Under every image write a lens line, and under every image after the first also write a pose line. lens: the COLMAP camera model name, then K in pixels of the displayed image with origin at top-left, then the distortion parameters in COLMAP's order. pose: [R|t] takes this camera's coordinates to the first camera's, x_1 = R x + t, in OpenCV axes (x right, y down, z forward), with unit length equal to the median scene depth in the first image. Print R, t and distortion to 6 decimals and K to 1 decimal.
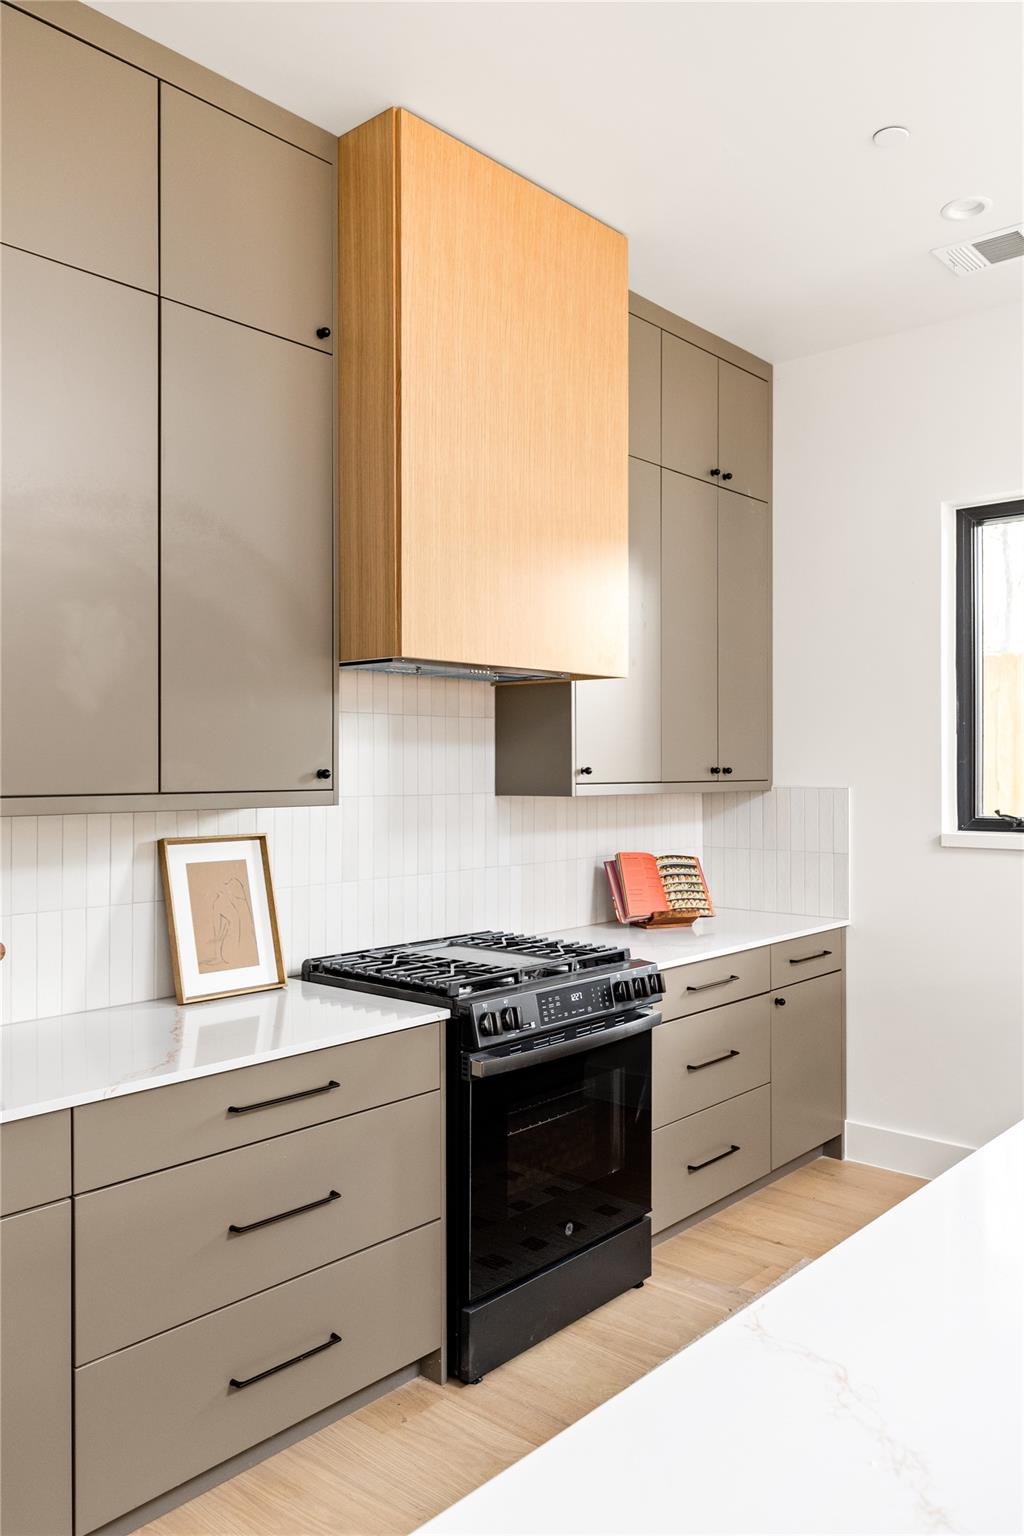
lens RADIAL K [[1141.5, 0, 509.2], [0, 1141.5, 783.5], [0, 0, 1]] dist [-0.011997, 0.005864]
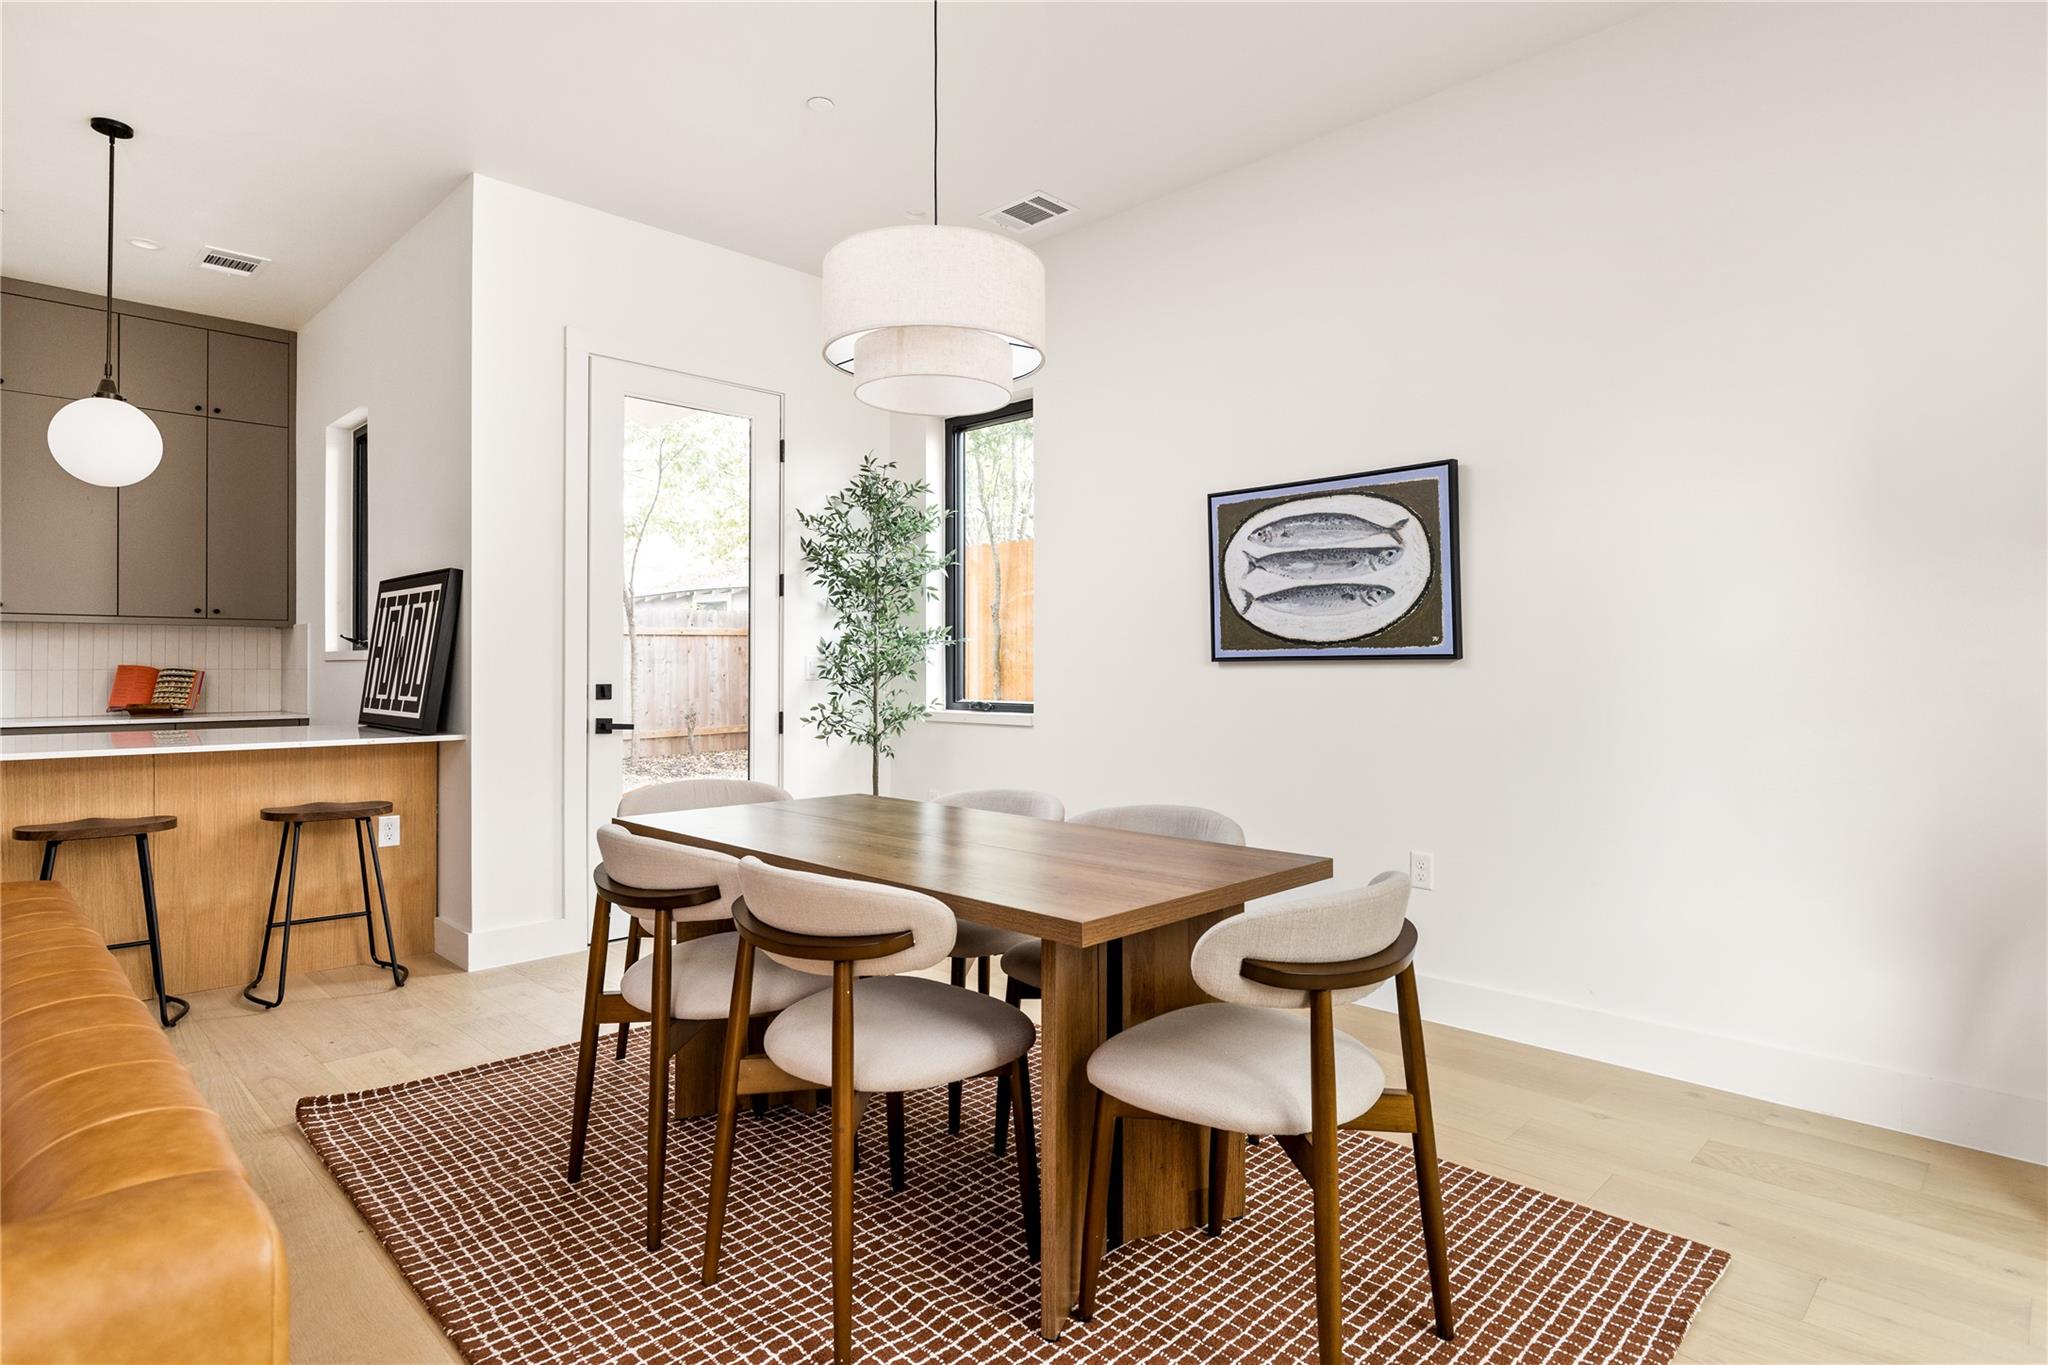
lens RADIAL K [[1087.7, 0, 1046.6], [0, 1087.7, 653.8], [0, 0, 1]] dist [0.001403, -0.001856]
pose [[0.999191, -0.000405, -0.040209, 1.523372], [-0.000613, 0.999680, -0.025302, 0.091291], [0.040207, 0.025306, 0.998871, -0.402561]]
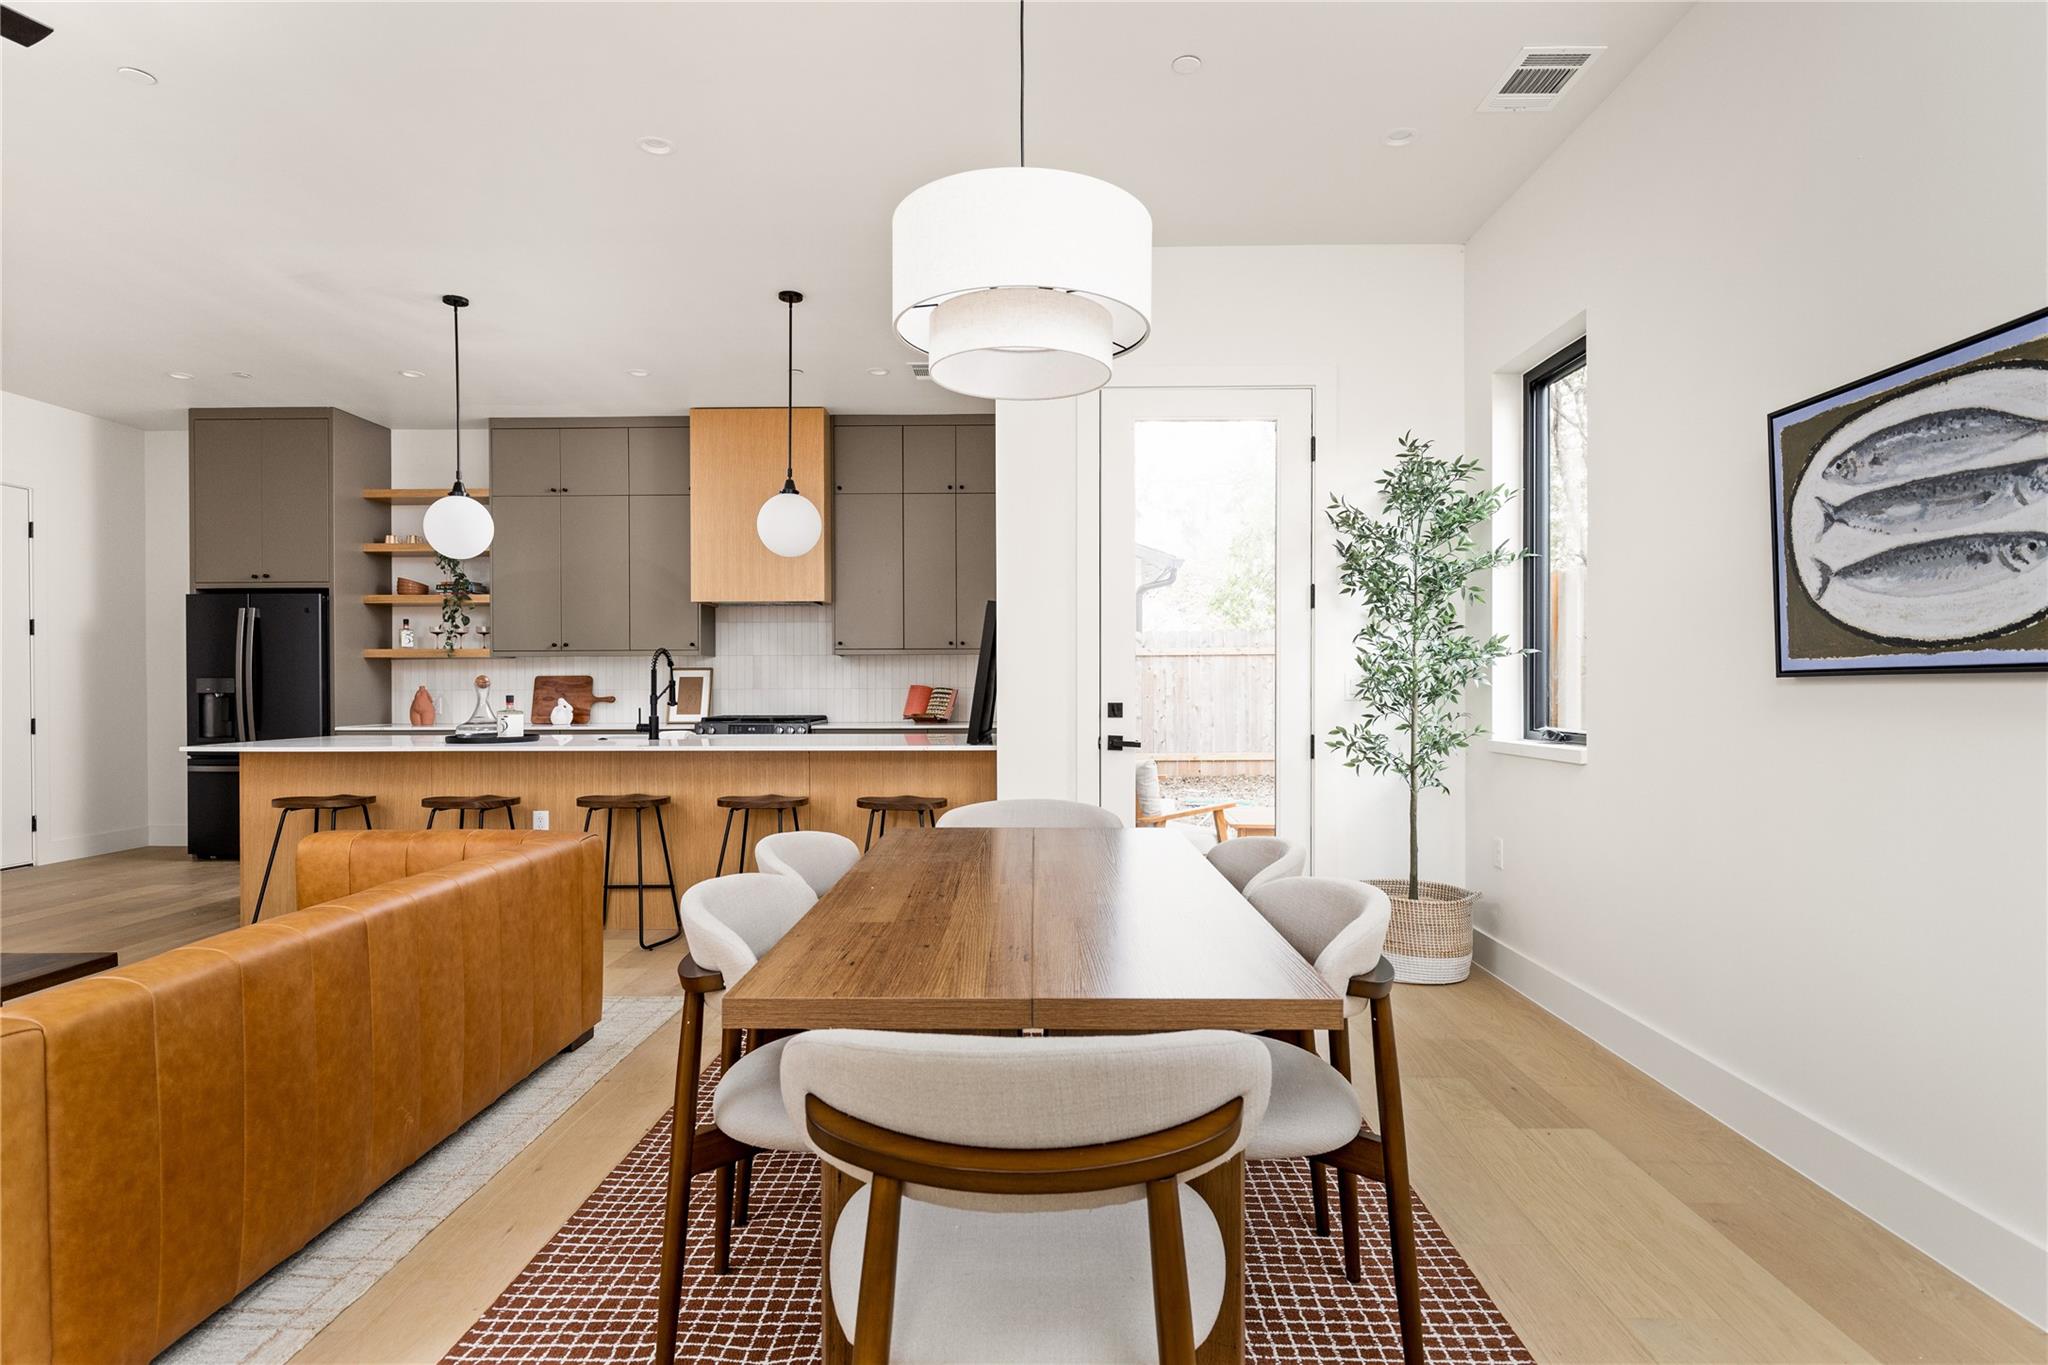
lens RADIAL K [[1087.7, 0, 1027.7], [0, 1087.7, 692.9], [0, 0, 1]] dist [0.001403, -0.001856]
pose [[0.654977, 0.003803, -0.755639, 1.881586], [-0.008629, 0.999960, -0.002447, 0.087403], [0.755599, 0.008123, 0.654984, -0.103807]]
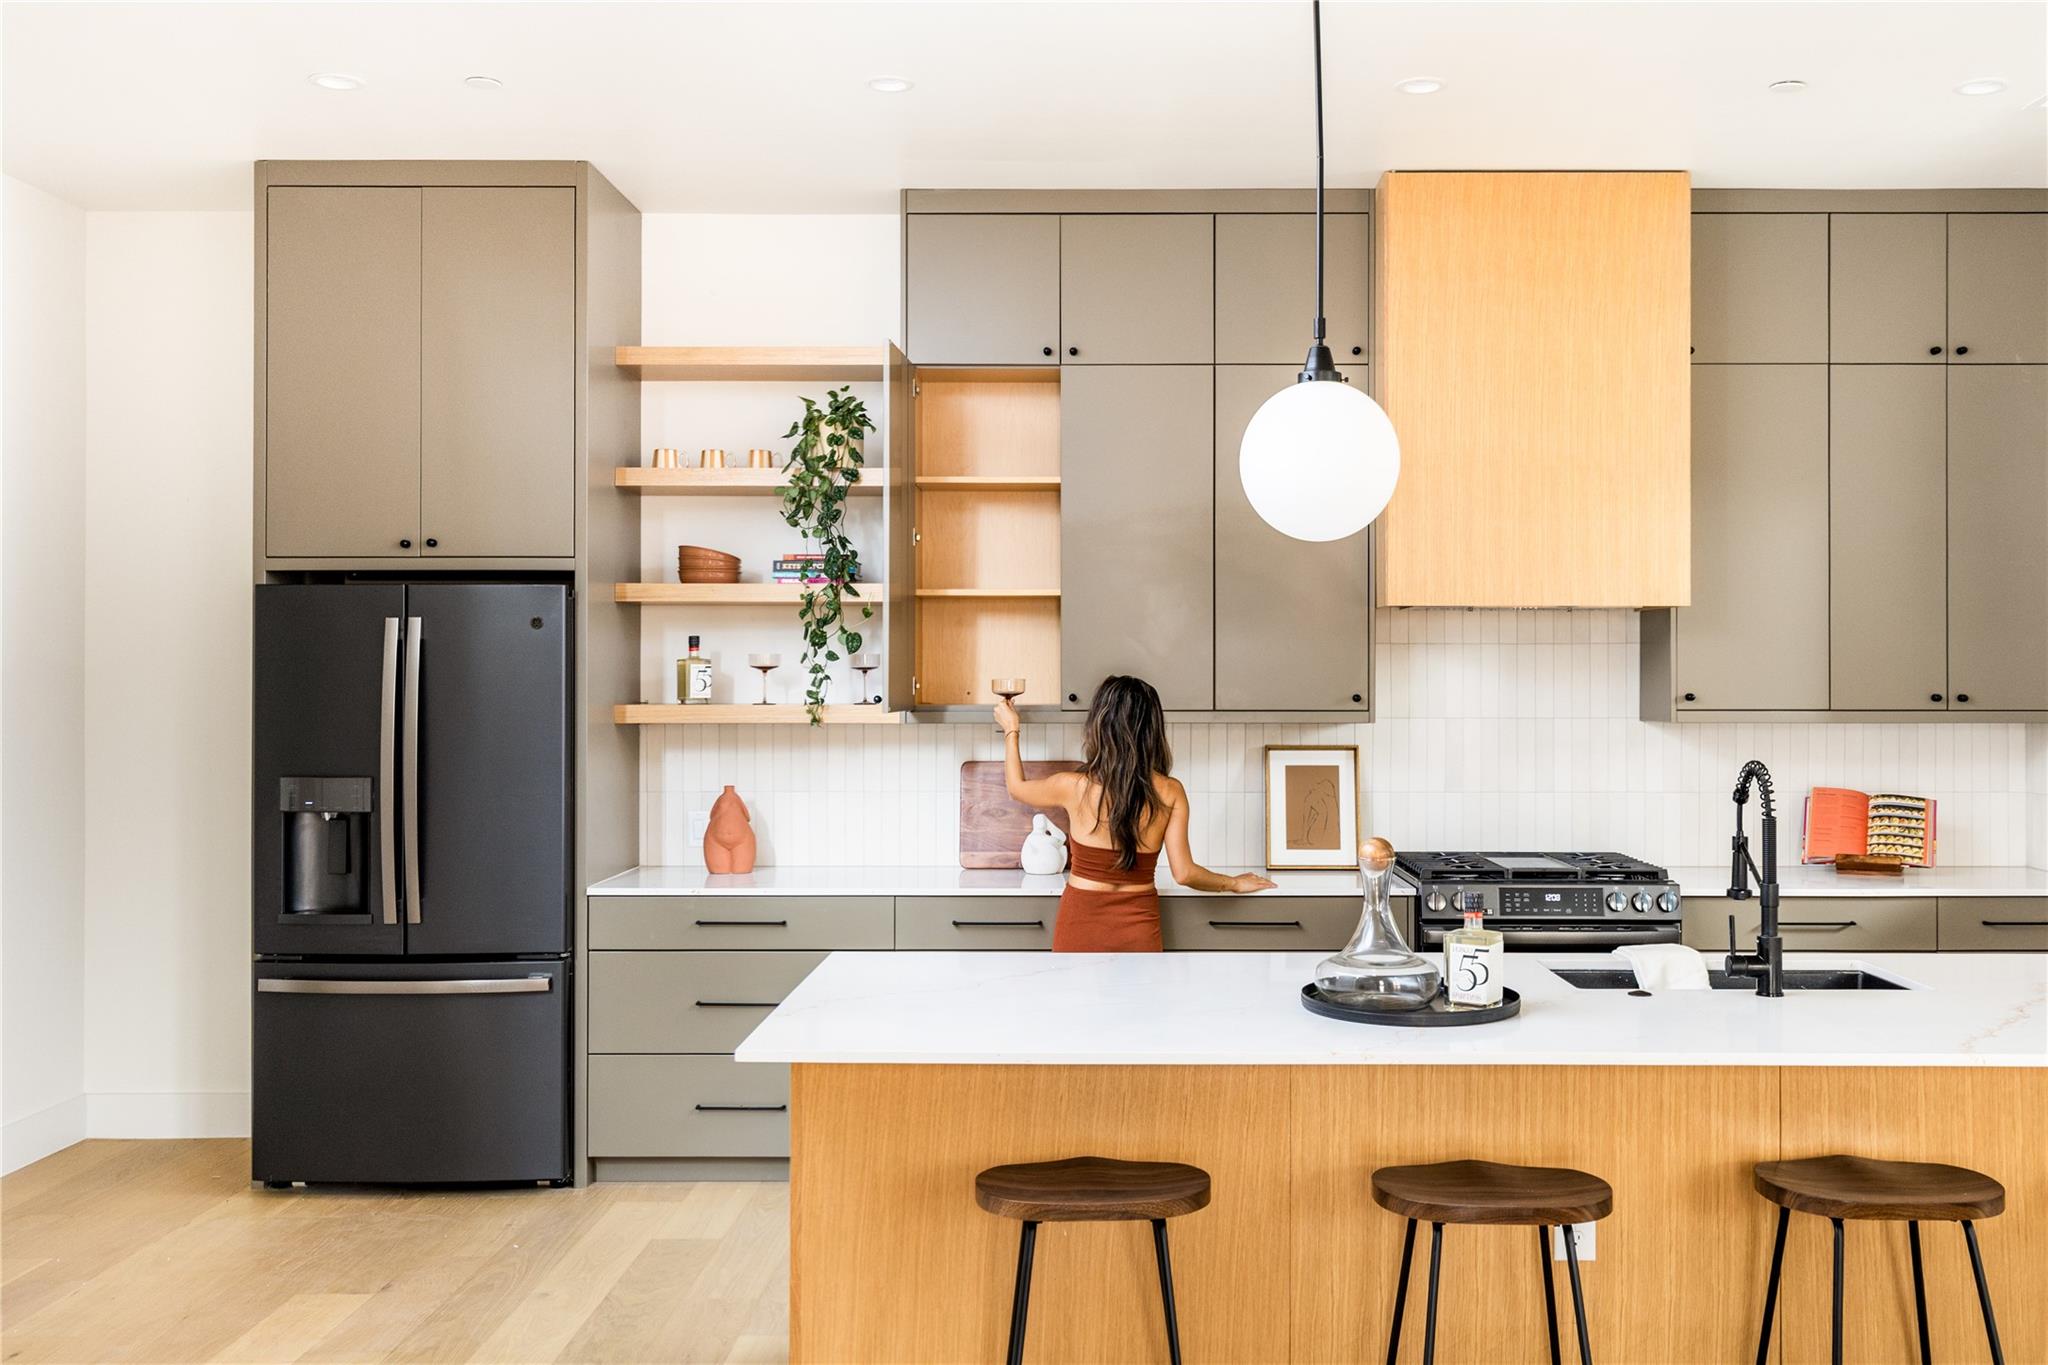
lens RADIAL K [[1882.2, 0, 1086.3], [0, 1882.2, 673.1], [0, 0, 1]] dist [-0.002076, 0.000000]
pose [[0.669645, 0.002350, -0.742678, 0.920218], [-0.013202, 0.999875, -0.008740, -0.010198], [0.742564, 0.015657, 0.669592, -0.480128]]
